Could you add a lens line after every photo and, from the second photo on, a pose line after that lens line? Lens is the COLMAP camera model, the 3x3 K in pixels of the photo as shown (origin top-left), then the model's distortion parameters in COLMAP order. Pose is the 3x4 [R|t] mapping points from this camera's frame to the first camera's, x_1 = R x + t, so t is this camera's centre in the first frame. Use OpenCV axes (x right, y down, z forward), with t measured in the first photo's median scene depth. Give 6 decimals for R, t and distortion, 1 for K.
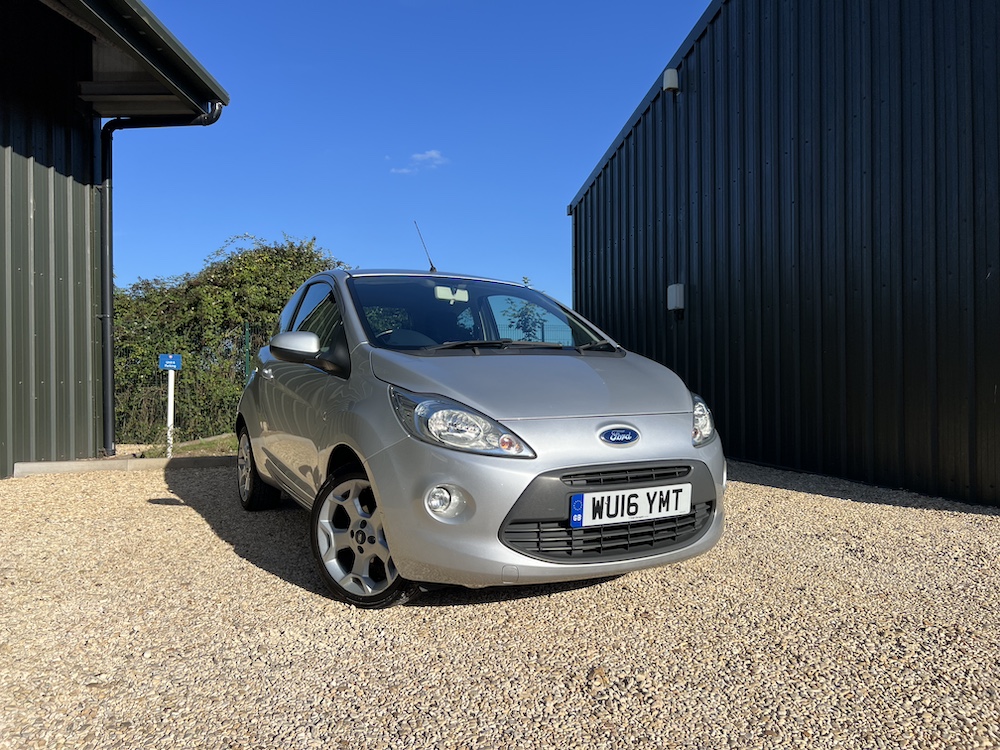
lens RADIAL K [[764.2, 0, 506.9], [0, 764.2, 376.4], [0, 0, 1]] dist [0.042525, -0.047684]
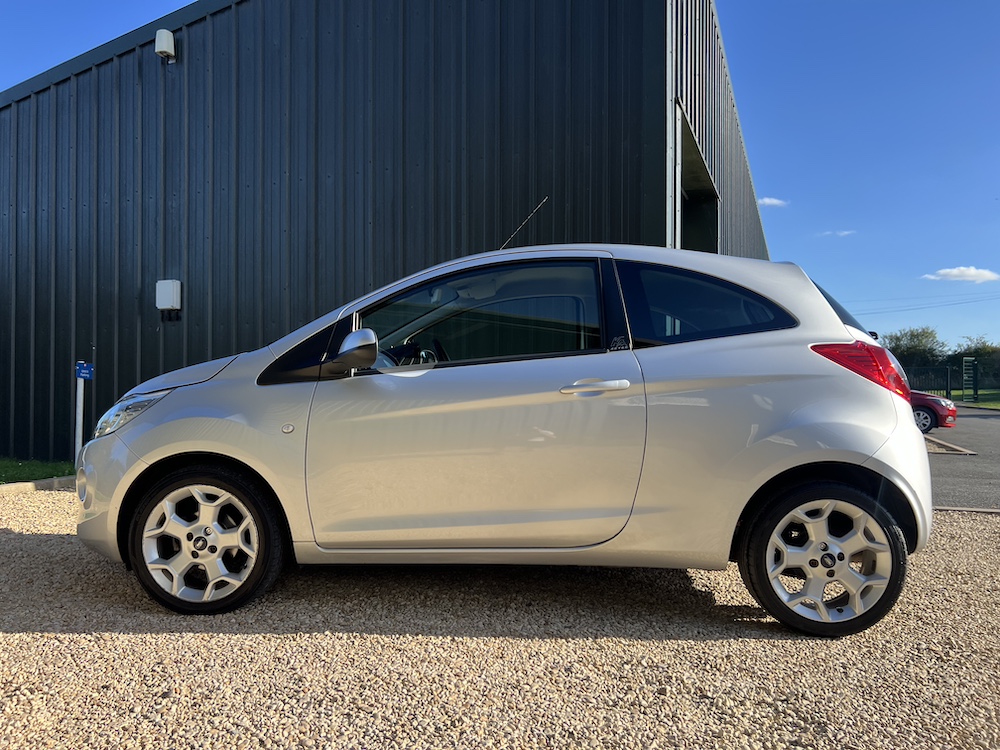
lens RADIAL K [[764.2, 0, 495.7], [0, 764.2, 375.1], [0, 0, 1]] dist [0.042525, -0.047684]
pose [[0.549296, 0.028395, 0.835145, -0.521802], [-0.015431, 0.999597, -0.023838, 0.002742], [-0.835485, 0.000207, 0.549513, 0.384166]]
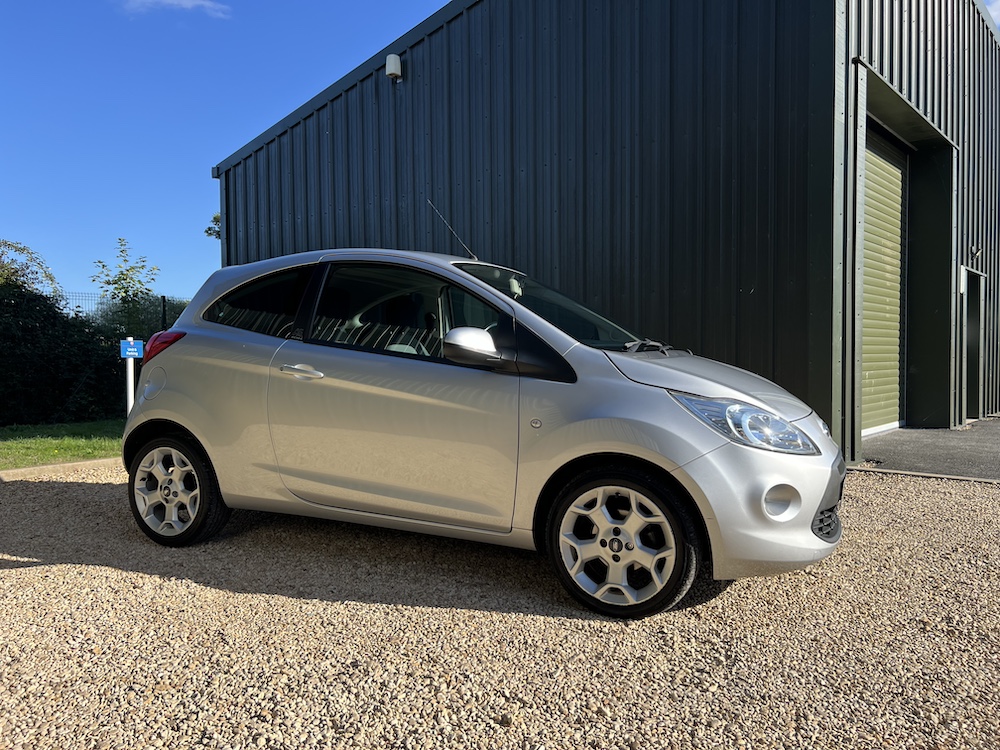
lens RADIAL K [[764.2, 0, 507.1], [0, 764.2, 370.6], [0, 0, 1]] dist [0.042525, -0.047684]
pose [[0.797890, -0.009866, 0.602723, -0.493107], [-0.005255, 0.999714, 0.023322, -0.019365], [-0.602781, -0.021776, 0.797610, 0.178025]]
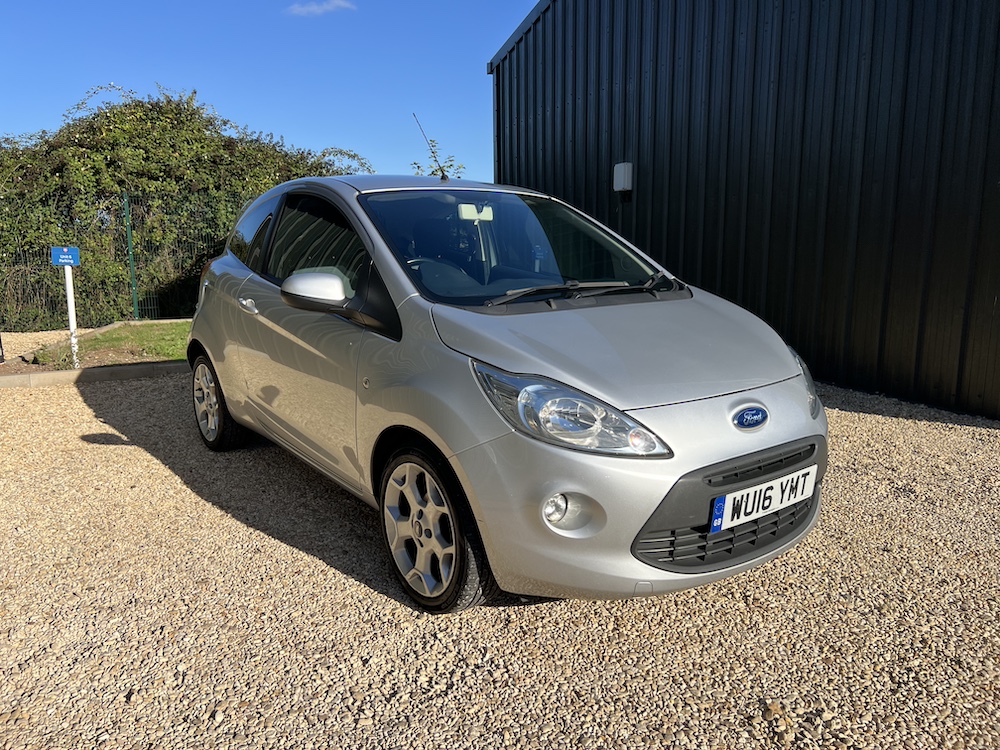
lens RADIAL K [[764.2, 0, 496.7], [0, 764.2, 378.1], [0, 0, 1]] dist [0.042525, -0.047684]
pose [[0.989410, -0.027910, 0.142442, -0.130267], [0.000972, 0.982591, 0.185781, -0.063960], [-0.145148, -0.183675, 0.972212, 0.108622]]
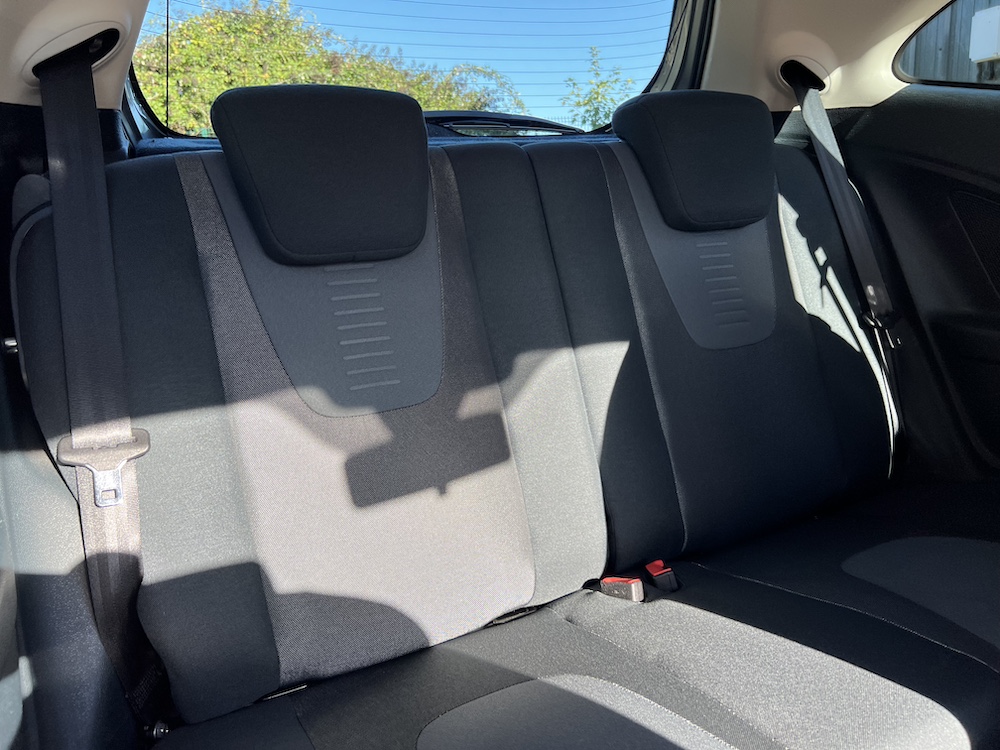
lens RADIAL K [[764.2, 0, 496.7], [0, 764.2, 374.6], [0, 0, 1]] dist [0.042525, -0.047684]
pose [[0.999303, -0.030787, -0.021103, -0.191482], [0.034909, 0.971016, 0.236452, -0.026633], [0.013211, -0.237024, 0.971414, 0.780887]]
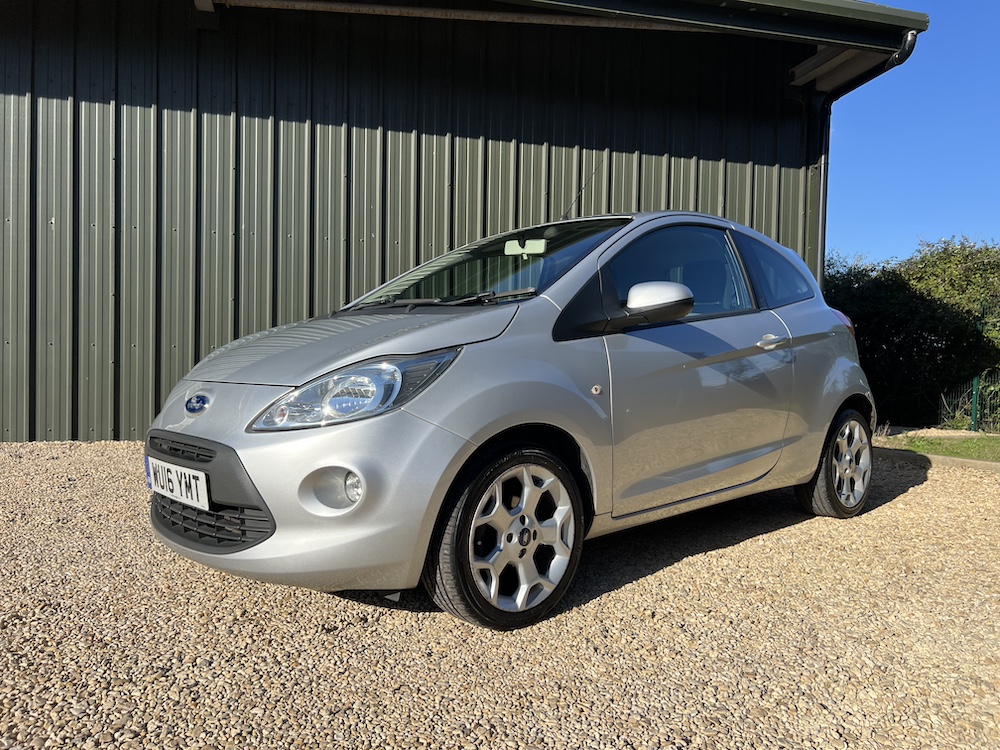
lens RADIAL K [[764.2, 0, 503.0], [0, 764.2, 372.5], [0, 0, 1]] dist [0.042525, -0.047684]
pose [[0.233814, 0.023992, -0.971985, 0.555709], [-0.011681, 0.999693, 0.021866, 0.008944], [0.972211, 0.006241, 0.234023, 0.579031]]
